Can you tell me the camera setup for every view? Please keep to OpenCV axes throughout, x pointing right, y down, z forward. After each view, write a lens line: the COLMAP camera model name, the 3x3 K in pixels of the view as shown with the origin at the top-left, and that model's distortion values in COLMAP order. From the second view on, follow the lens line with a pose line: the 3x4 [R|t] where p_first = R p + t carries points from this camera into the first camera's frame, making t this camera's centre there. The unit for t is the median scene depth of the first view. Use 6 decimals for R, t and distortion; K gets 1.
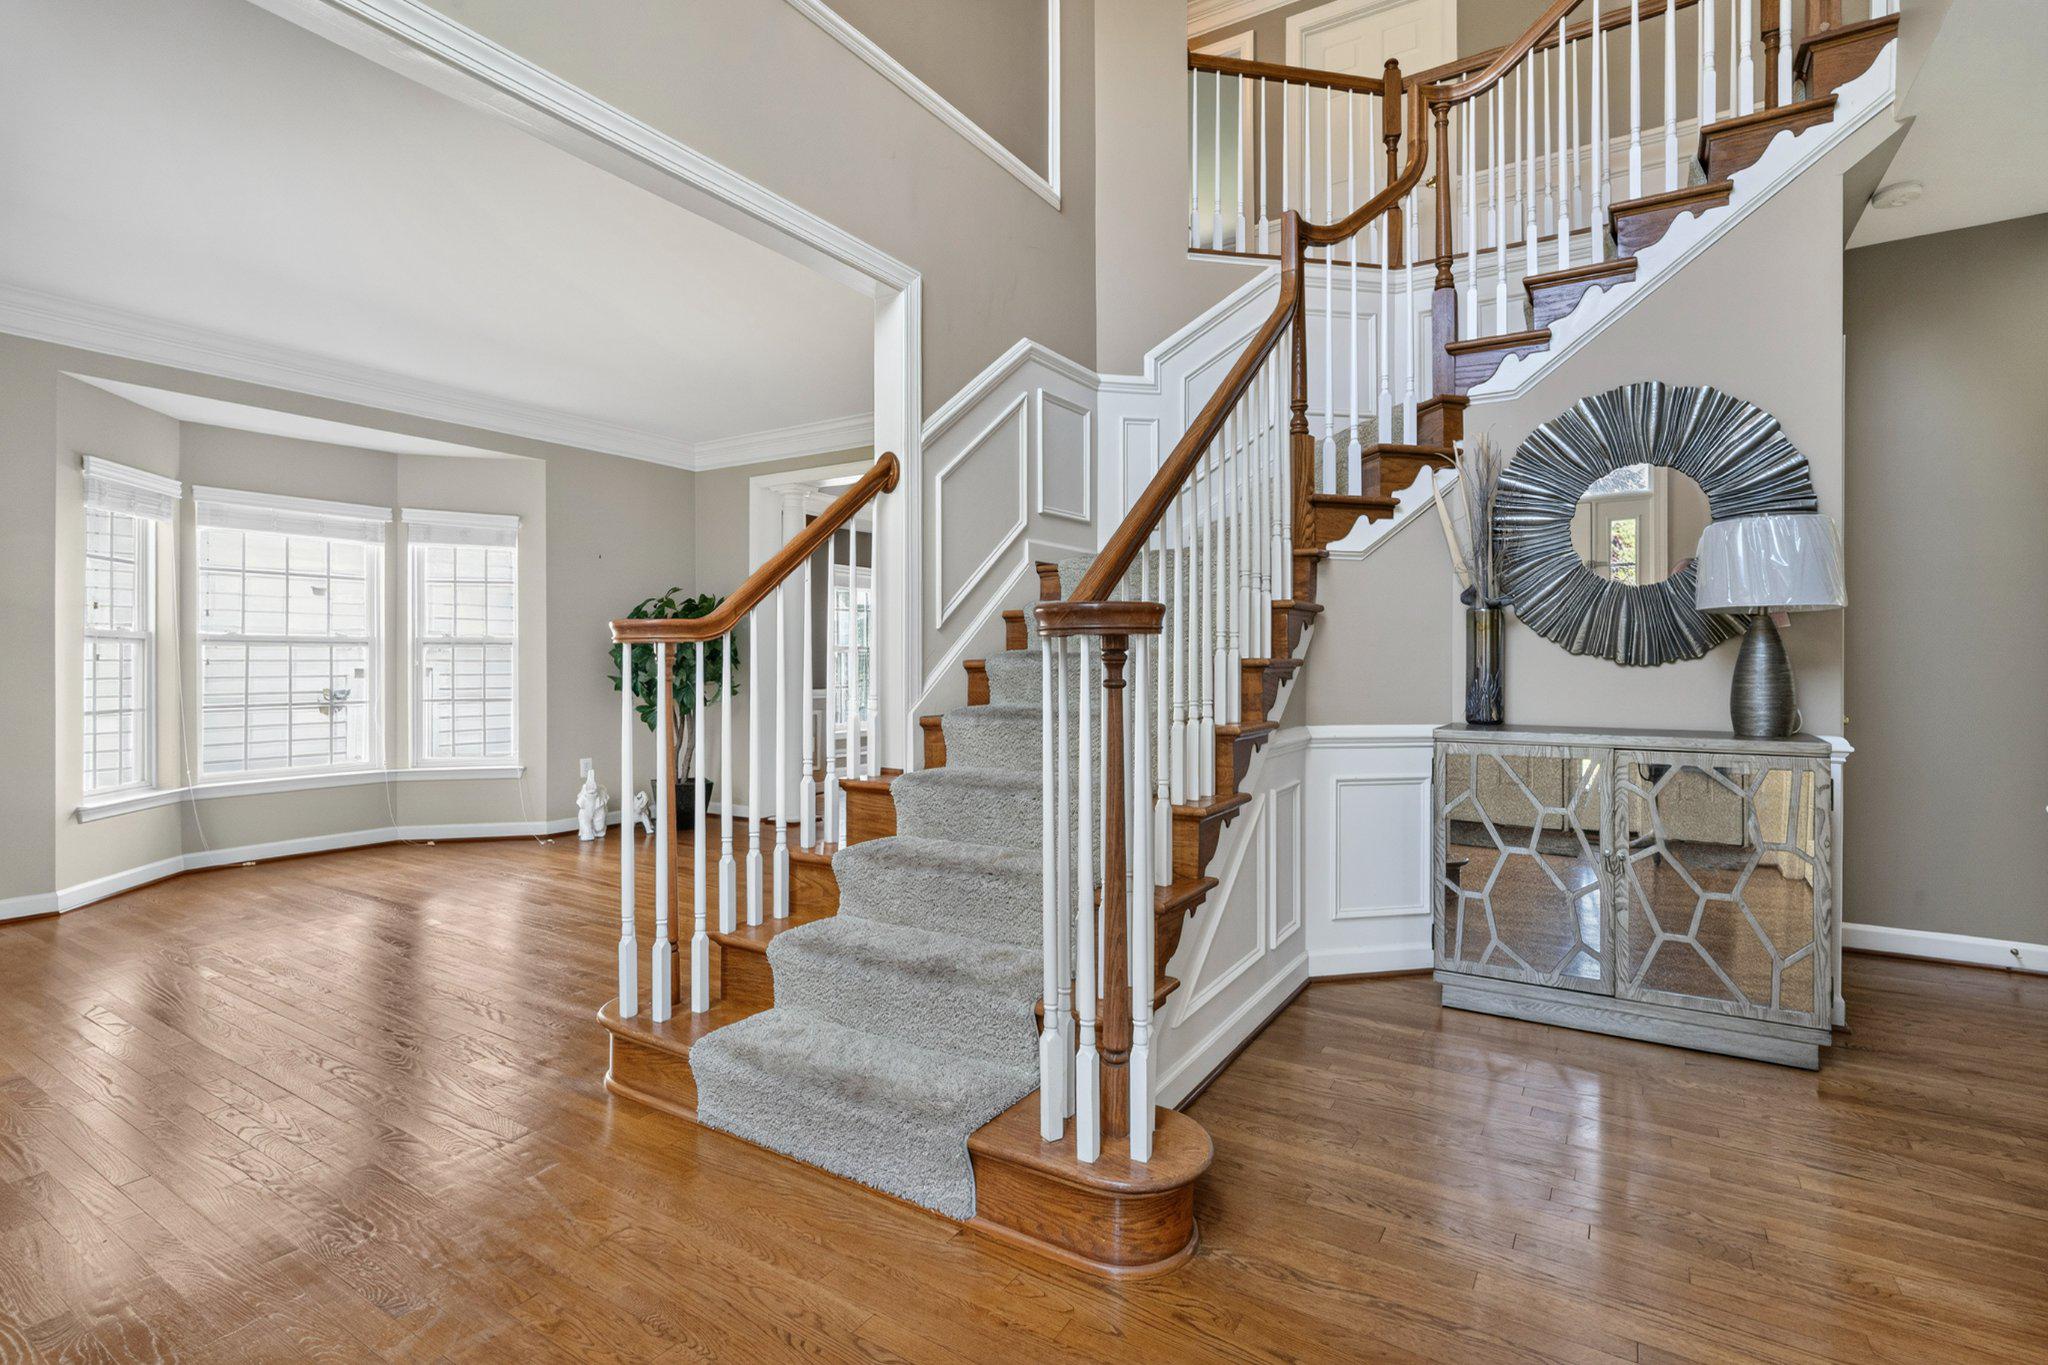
lens RADIAL K [[970.1, 0, 1027.1], [0, 970.1, 665.1], [0, 0, 1]] dist [-0.016092, 0.001851]
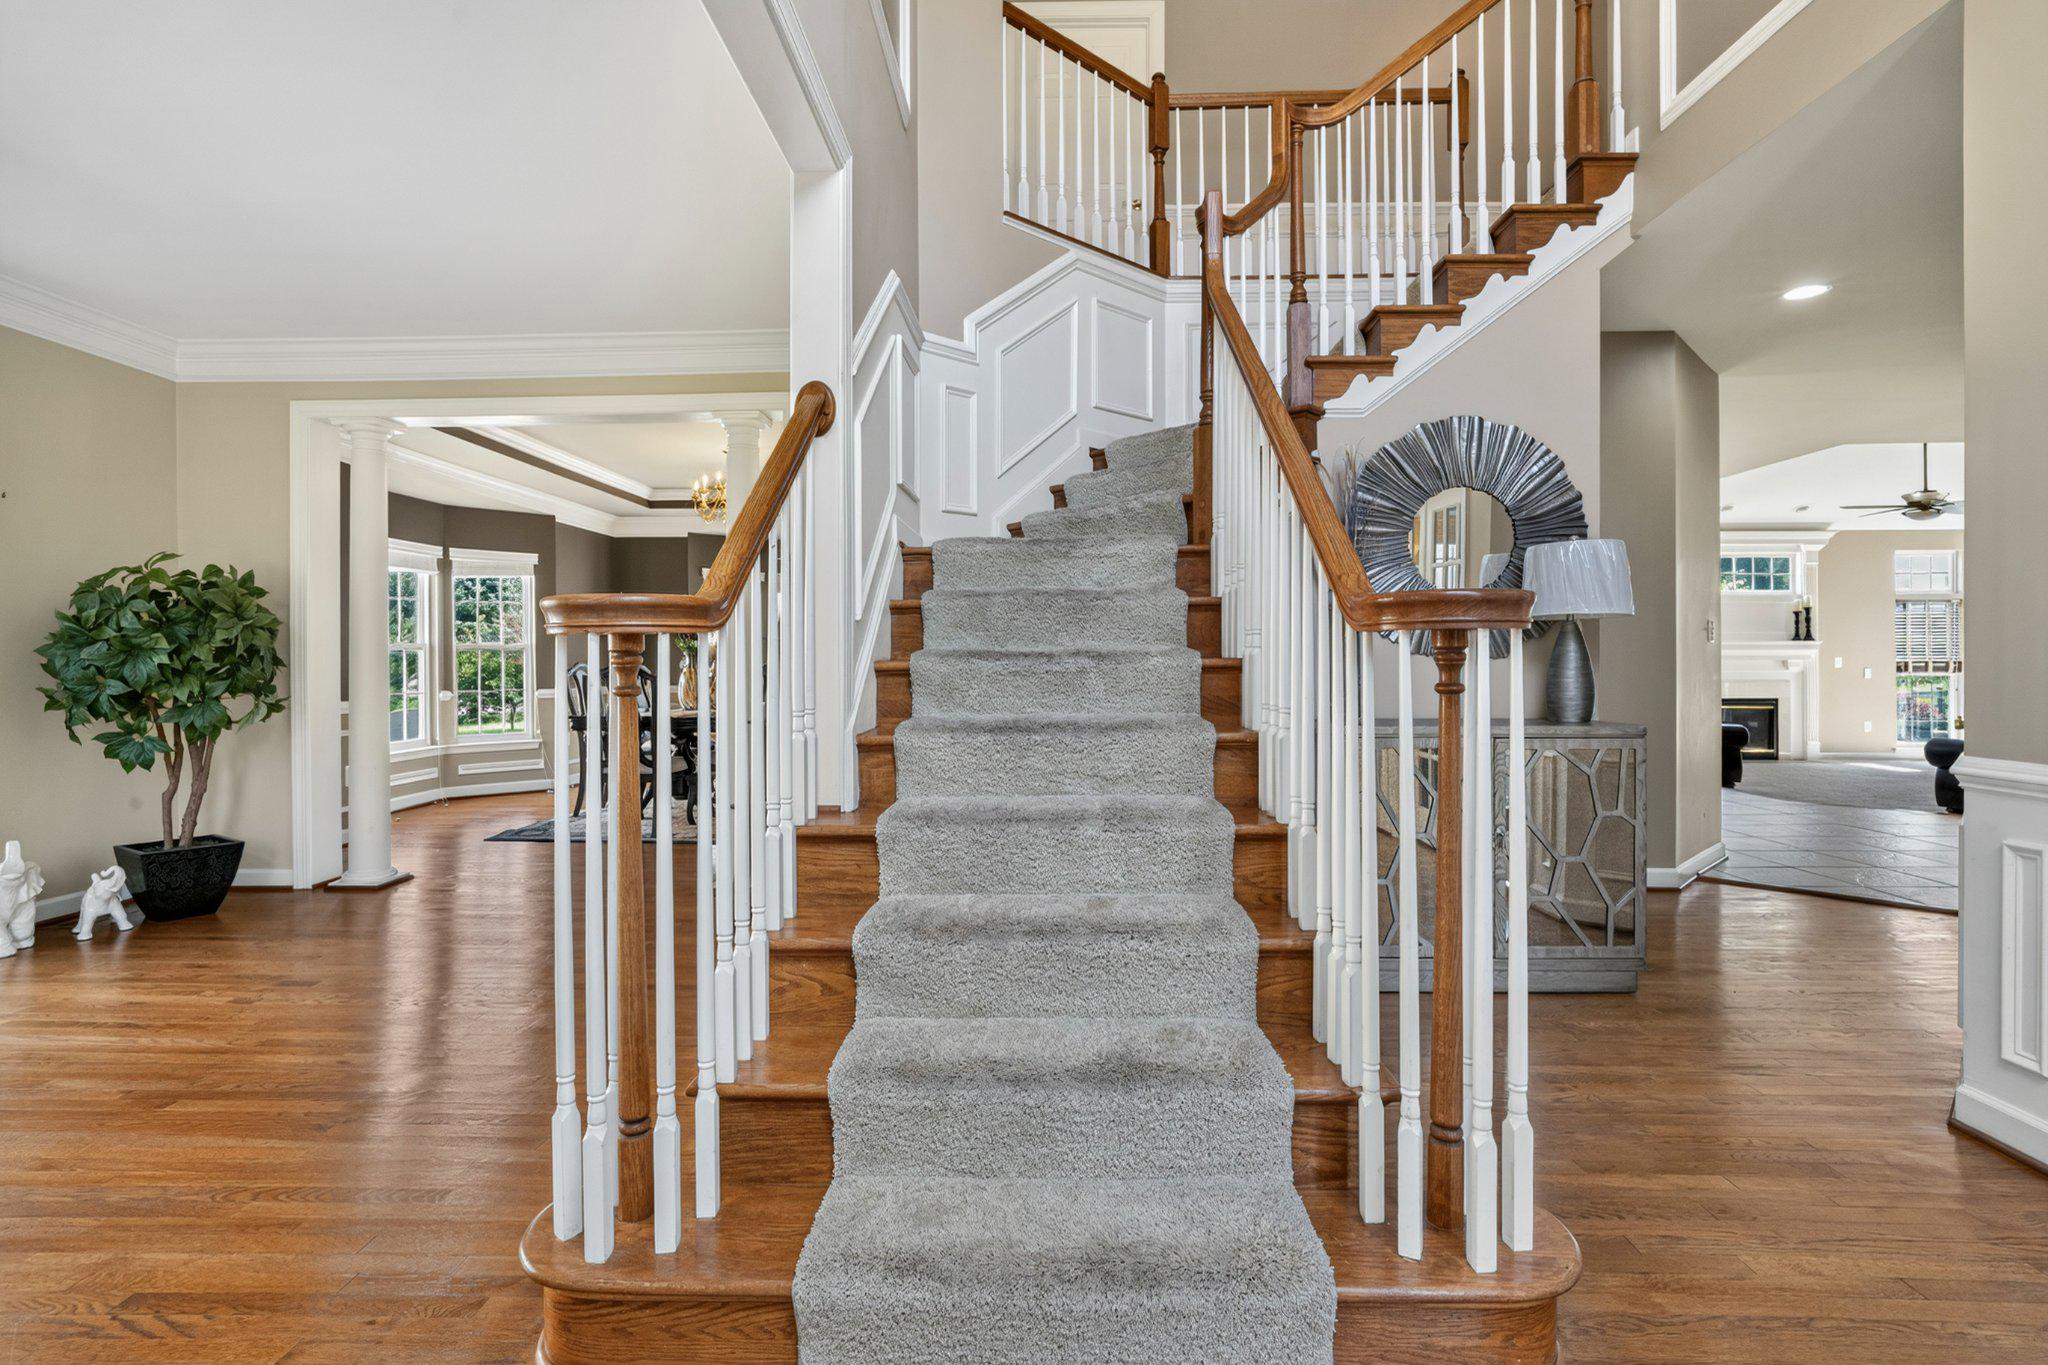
lens RADIAL K [[970.1, 0, 1030.6], [0, 970.1, 654.9], [0, 0, 1]] dist [-0.016092, 0.001851]
pose [[0.858248, -0.000783, 0.513235, -0.388515], [0.005399, 0.999957, -0.007502, -0.003600], [-0.513208, 0.009210, 0.858215, 0.276105]]
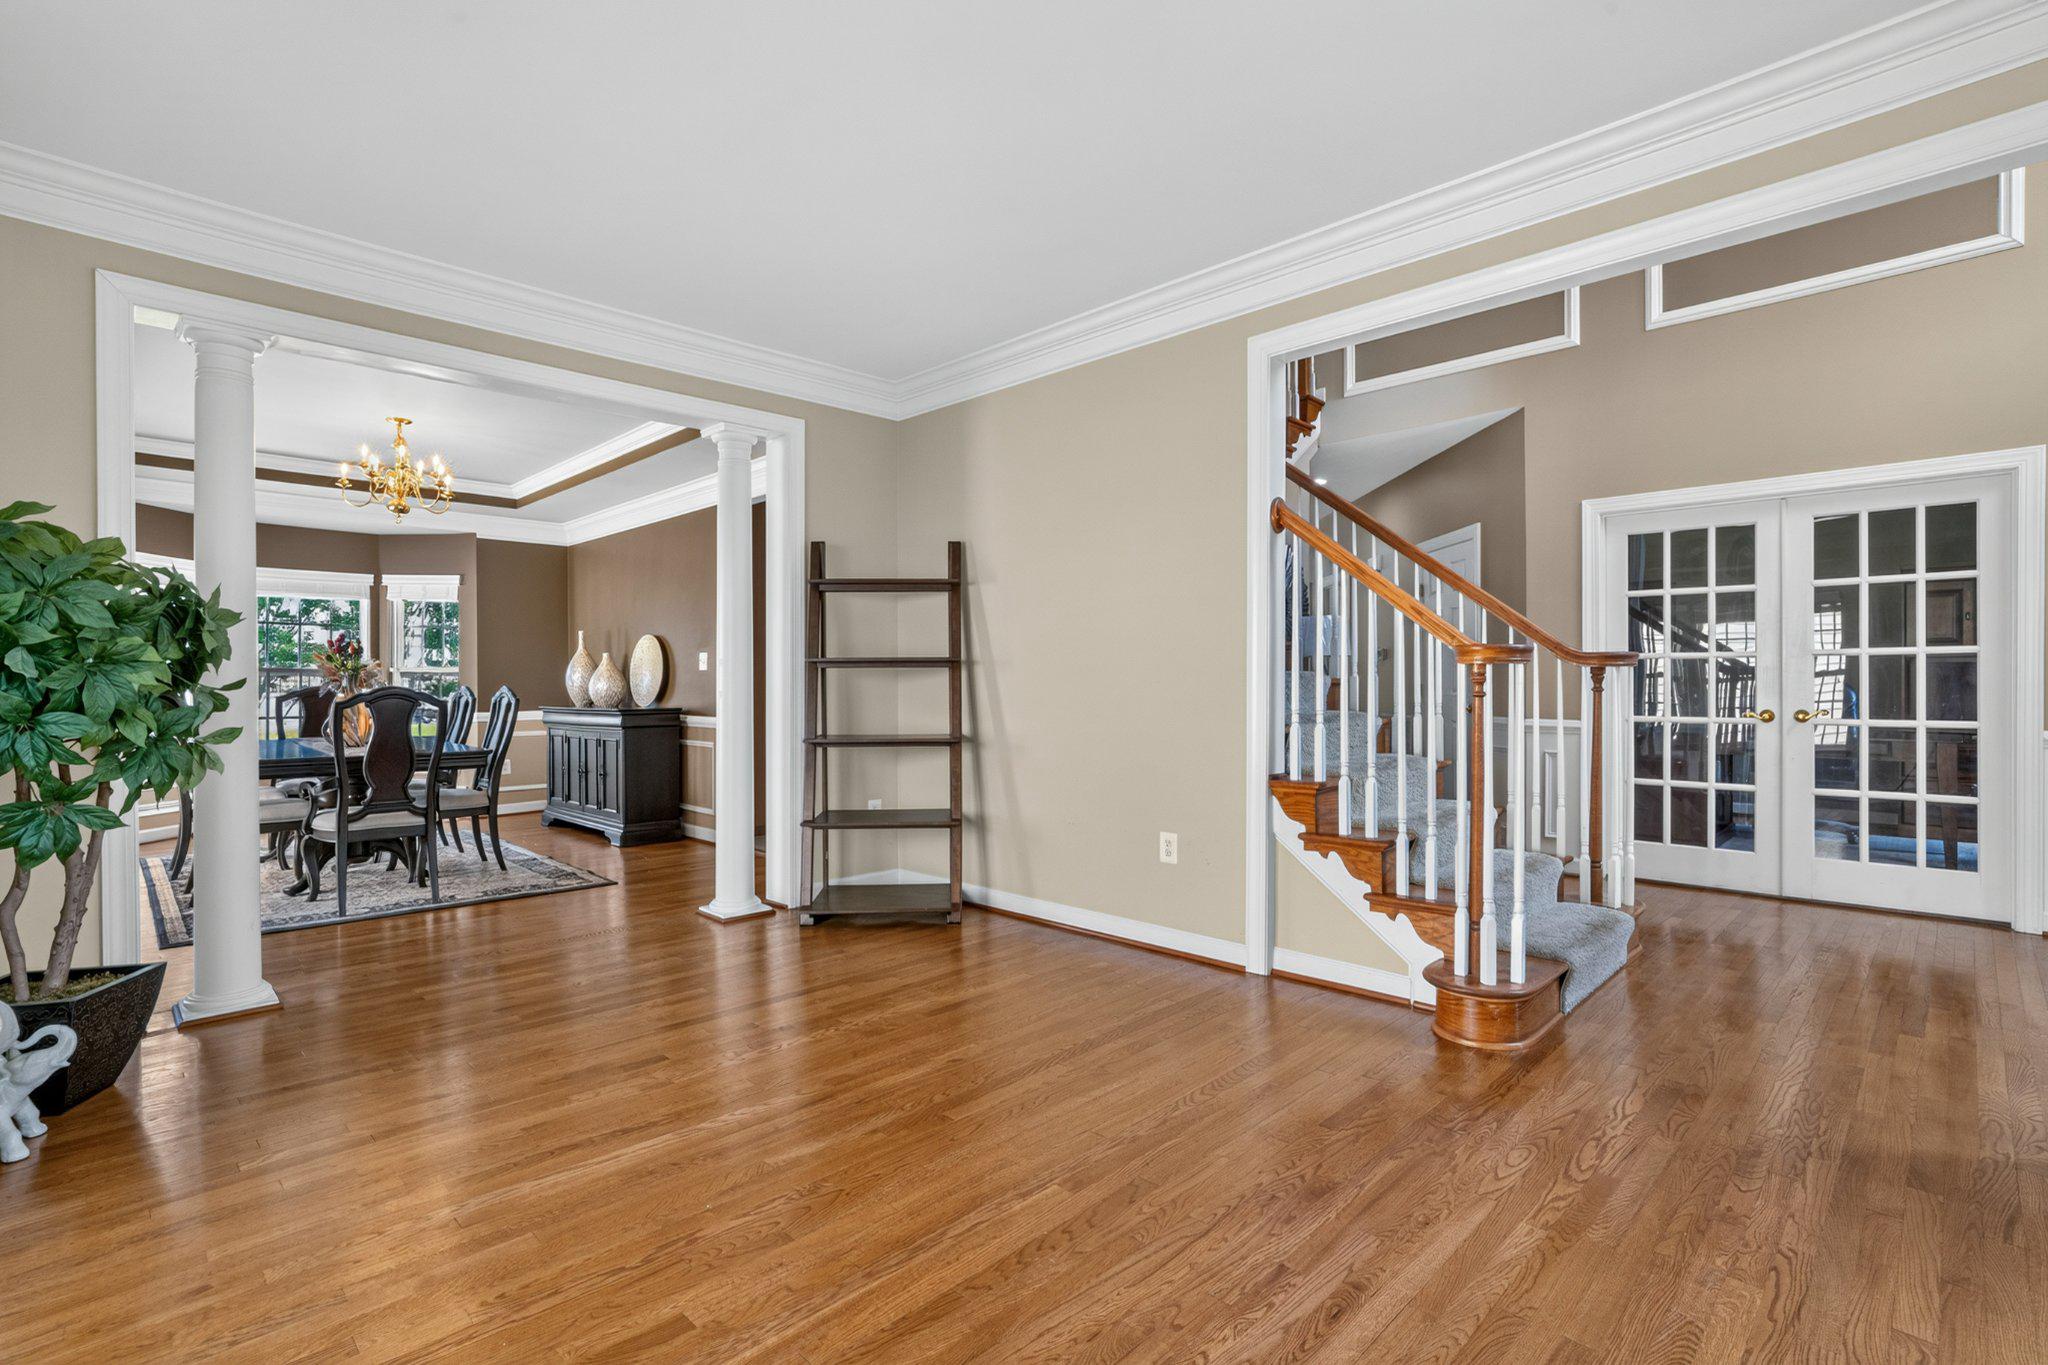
lens RADIAL K [[970.1, 0, 1030.3], [0, 970.1, 685.7], [0, 0, 1]] dist [-0.016092, 0.001851]
pose [[0.206808, -0.002438, 0.978379, -1.331259], [0.009332, 0.999956, 0.000519, -0.000384], [-0.978337, 0.009023, 0.206821, 1.055685]]
